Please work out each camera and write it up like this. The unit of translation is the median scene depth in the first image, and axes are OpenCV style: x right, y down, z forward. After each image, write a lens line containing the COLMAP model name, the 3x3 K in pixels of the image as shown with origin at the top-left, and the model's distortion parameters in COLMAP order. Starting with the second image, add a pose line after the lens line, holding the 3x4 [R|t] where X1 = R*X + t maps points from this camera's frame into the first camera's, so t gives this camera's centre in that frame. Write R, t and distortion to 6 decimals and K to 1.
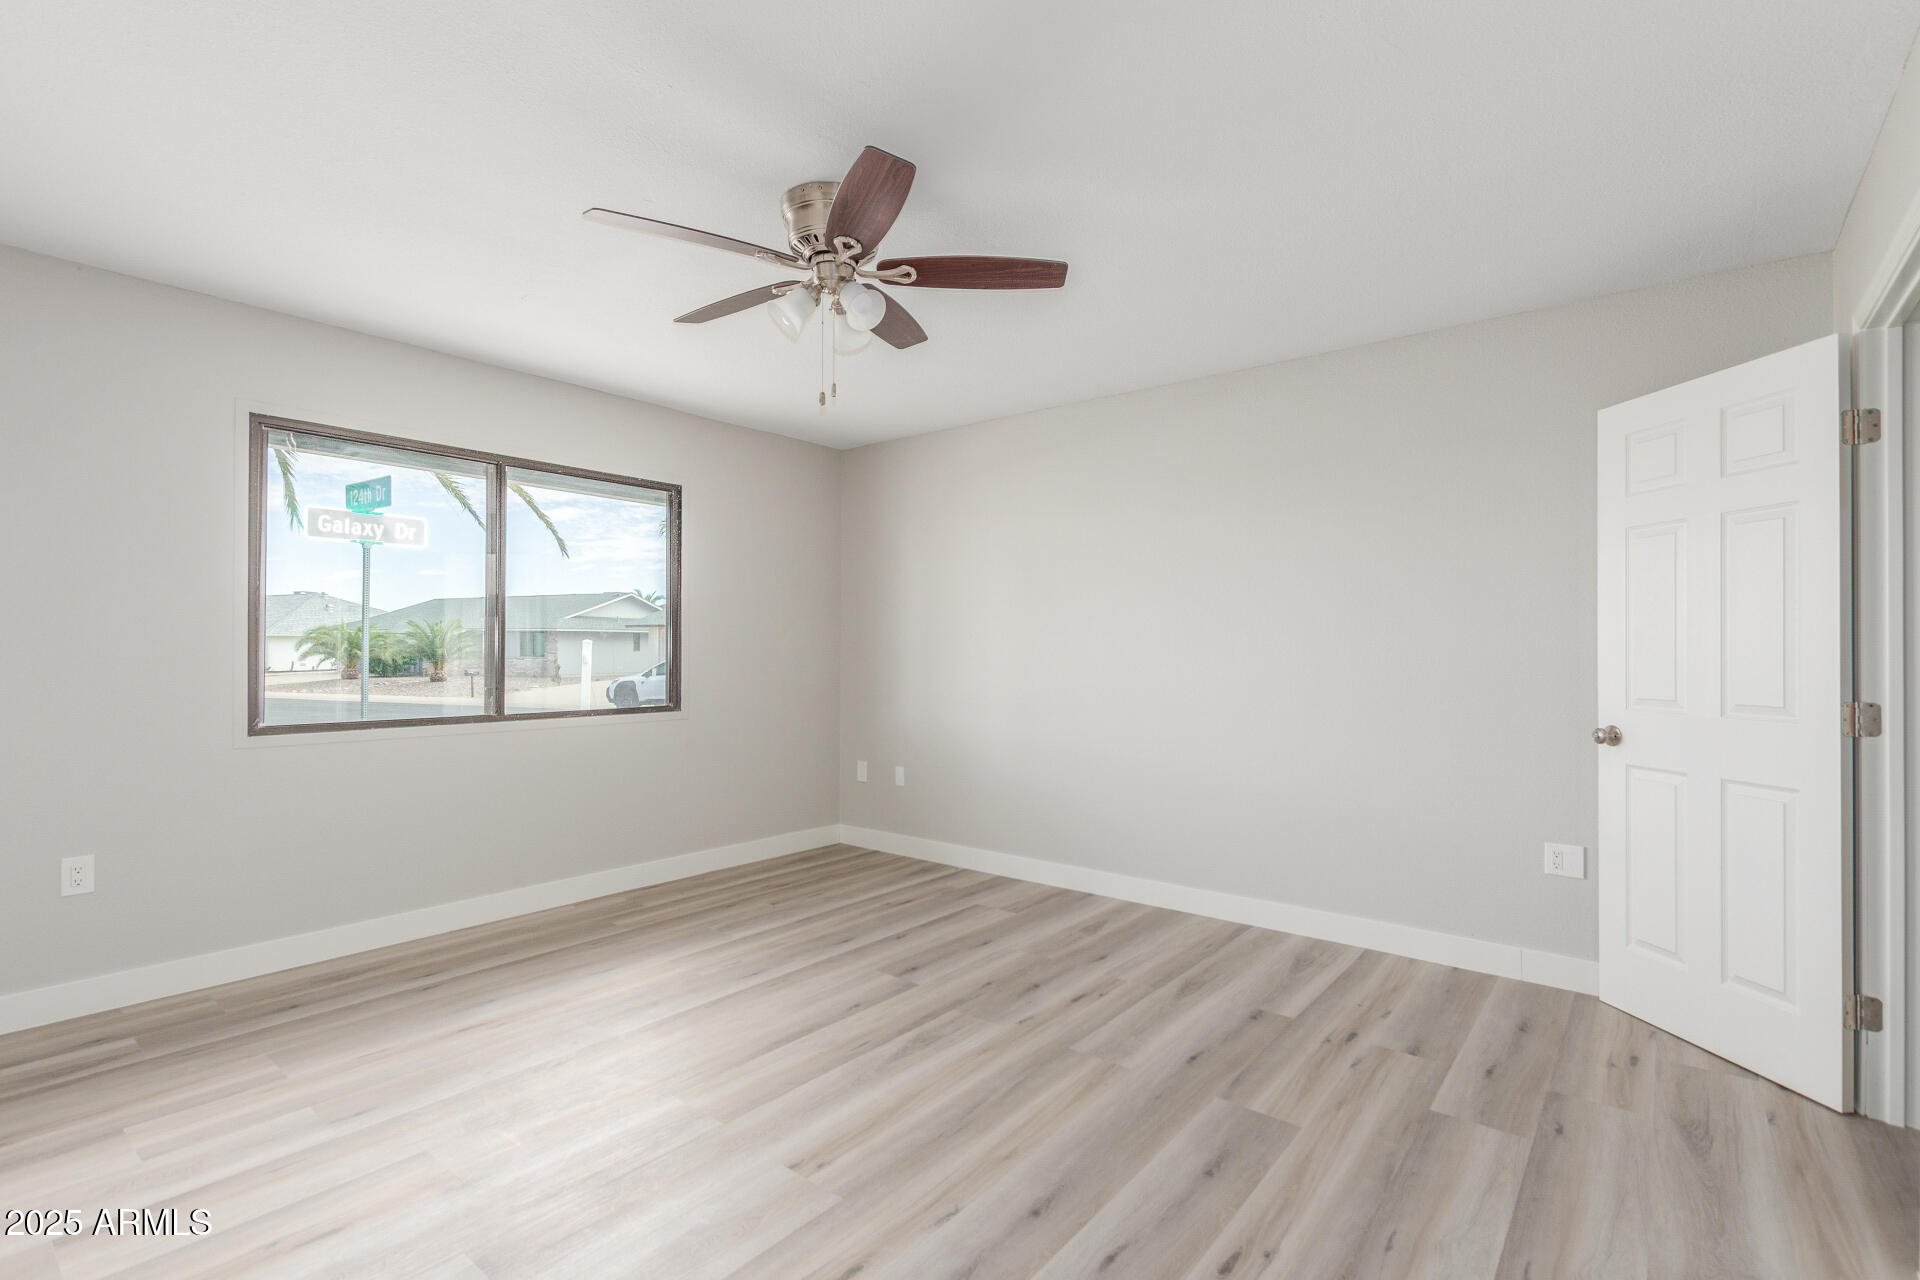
lens RADIAL K [[883.7, 0, 958.5], [0, 883.7, 644.3], [0, 0, 1]] dist [0.001188, 0.000111]
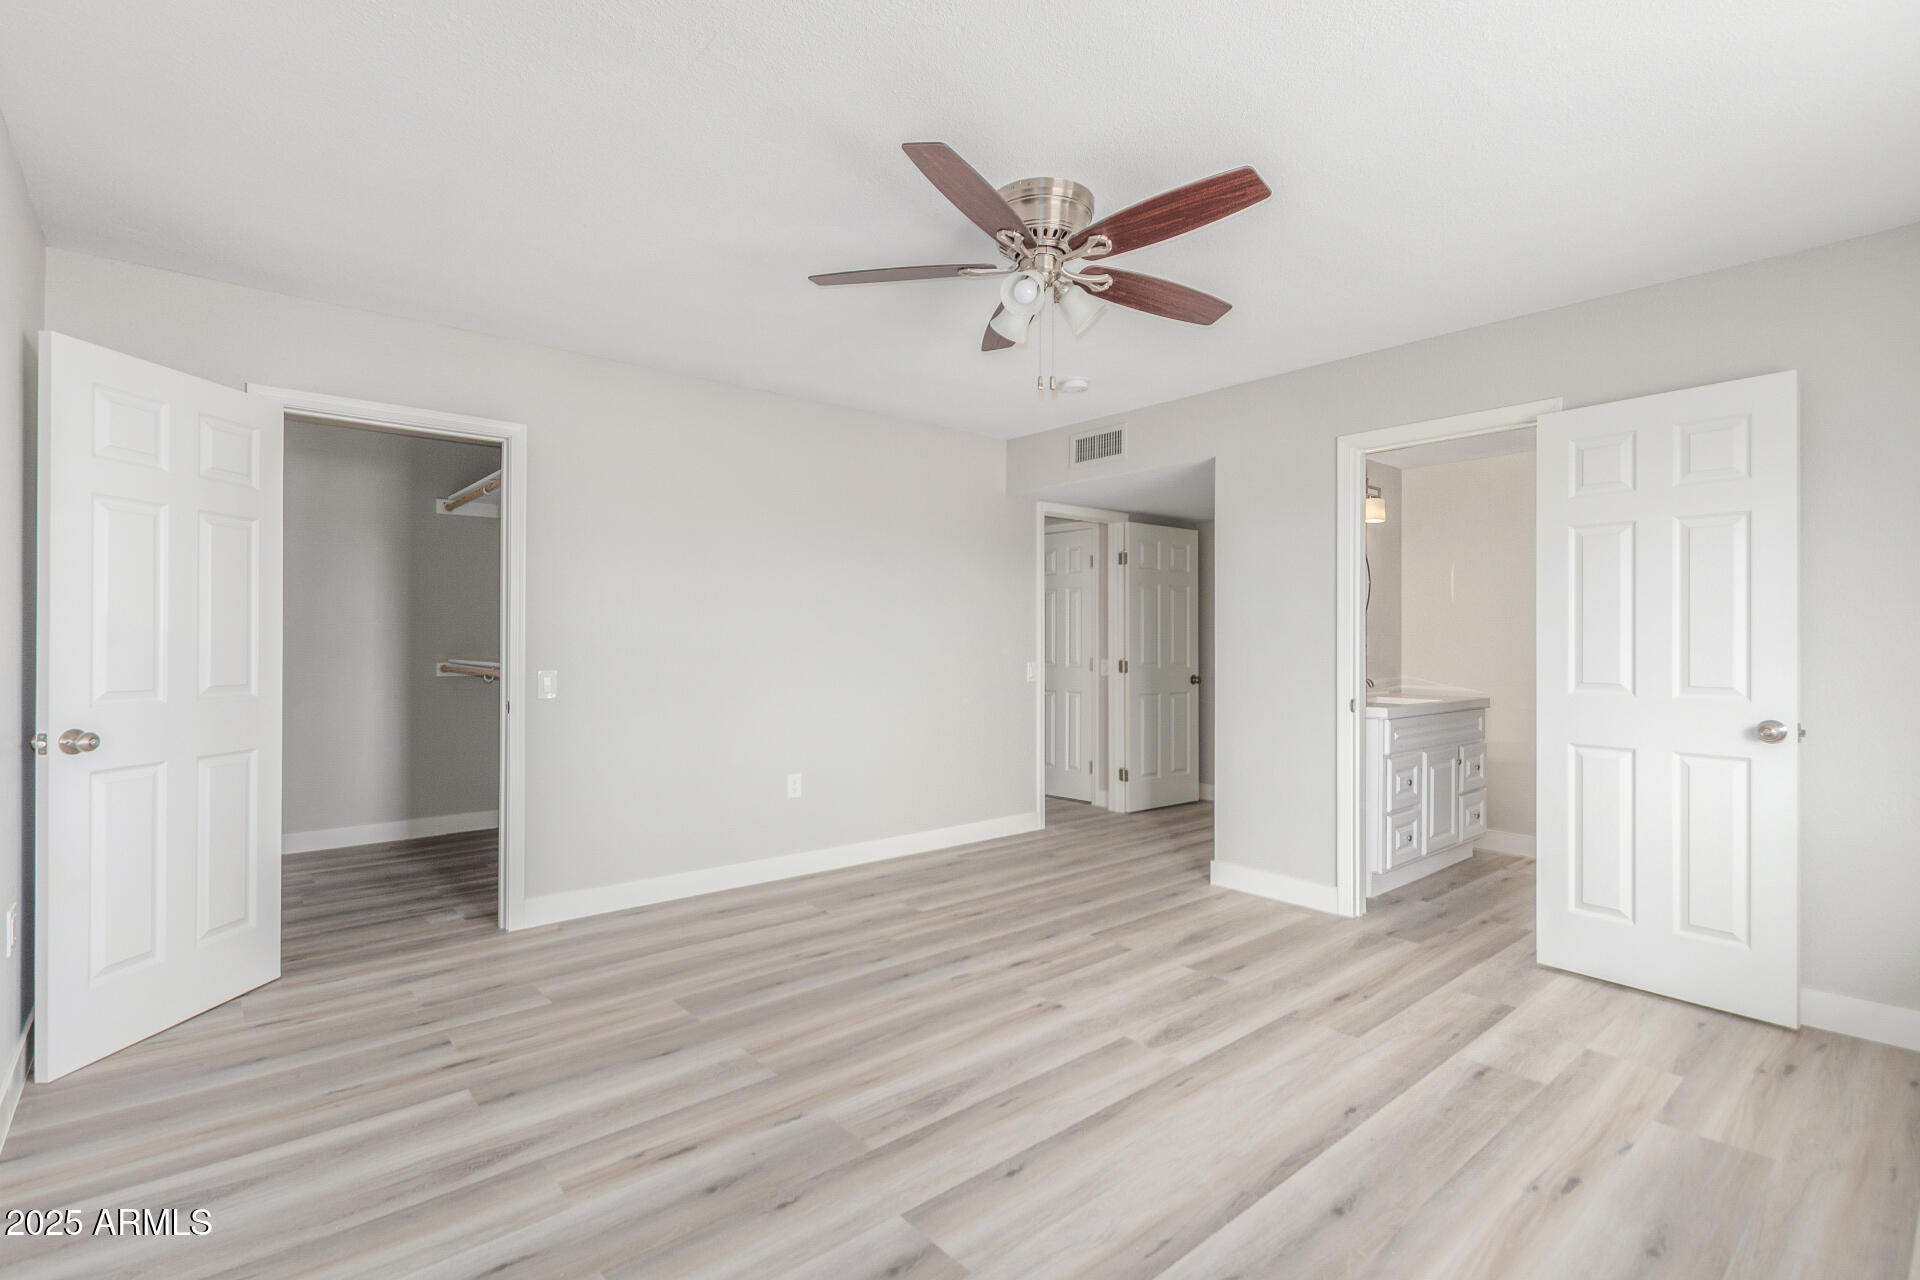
lens RADIAL K [[883.7, 0, 960.7], [0, 883.7, 640.4], [0, 0, 1]] dist [0.001188, 0.000111]
pose [[-0.983760, -0.005763, 0.179396, -0.215430], [-0.007631, 0.999924, -0.009723, 0.023036], [-0.179326, -0.010934, -0.983729, 1.840805]]
